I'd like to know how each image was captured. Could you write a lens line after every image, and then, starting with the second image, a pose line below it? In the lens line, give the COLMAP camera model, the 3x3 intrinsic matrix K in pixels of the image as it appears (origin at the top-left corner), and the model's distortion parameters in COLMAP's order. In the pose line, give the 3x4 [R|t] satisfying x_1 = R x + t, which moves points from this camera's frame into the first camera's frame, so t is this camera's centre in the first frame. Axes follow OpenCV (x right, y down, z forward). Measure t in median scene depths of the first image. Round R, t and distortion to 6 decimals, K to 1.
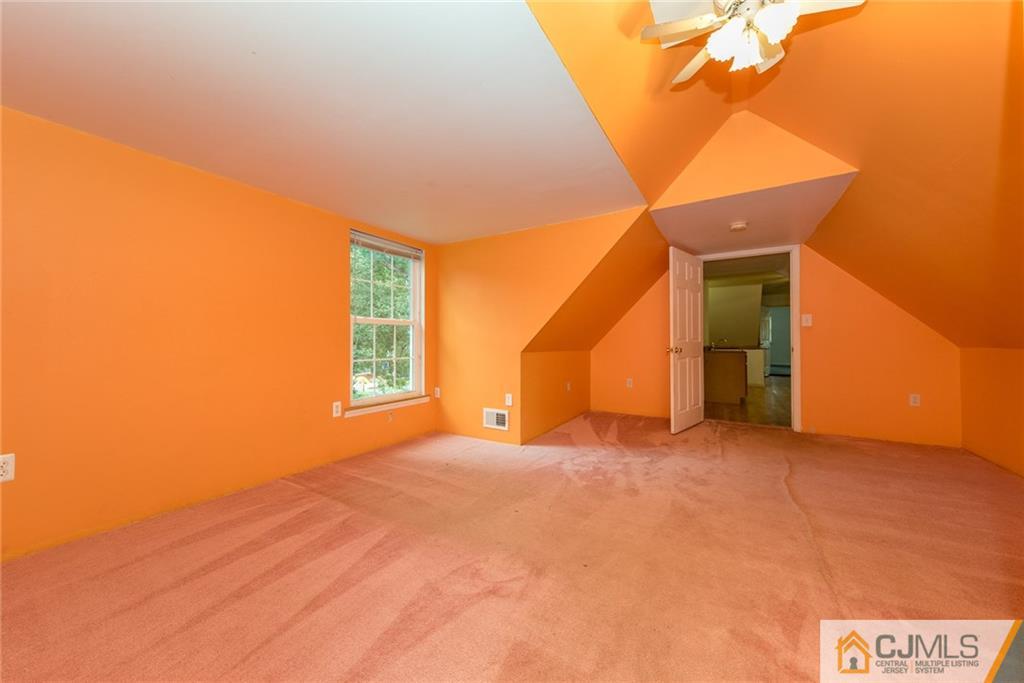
lens RADIAL K [[359.0, 0, 515.4], [0, 359.0, 349.0], [0, 0, 1]] dist [0.001264, -0.000119]
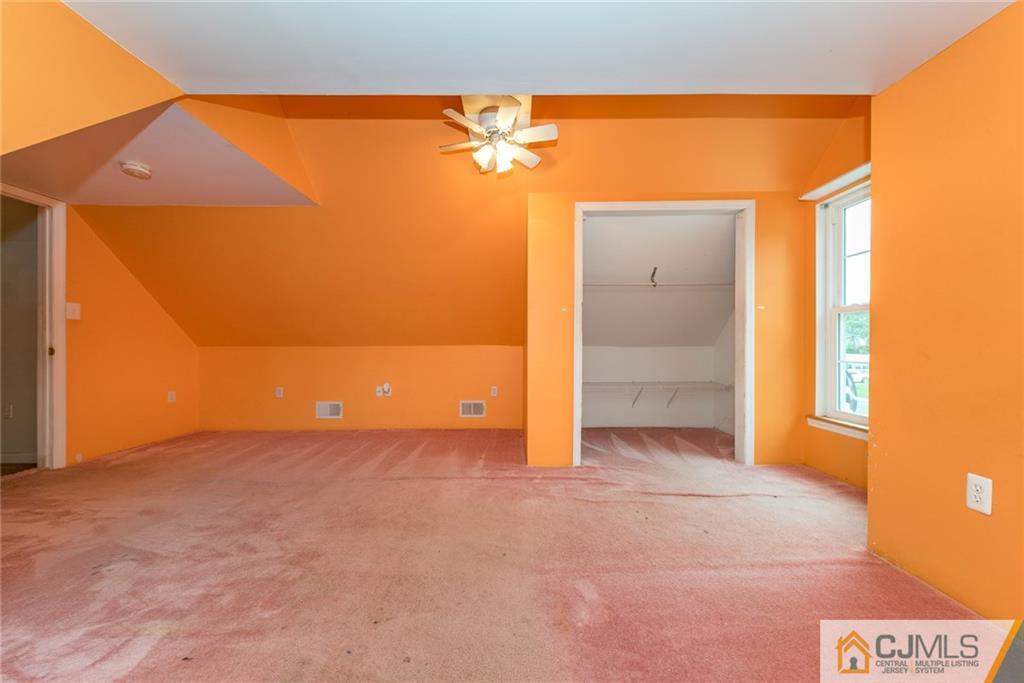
lens RADIAL K [[359.0, 0, 515.4], [0, 359.0, 349.0], [0, 0, 1]] dist [0.001264, -0.000119]
pose [[-0.521134, -0.009533, 0.853422, -0.381509], [0.018490, 0.999577, 0.022457, -0.003201], [-0.853275, 0.027483, -0.520737, 0.827044]]
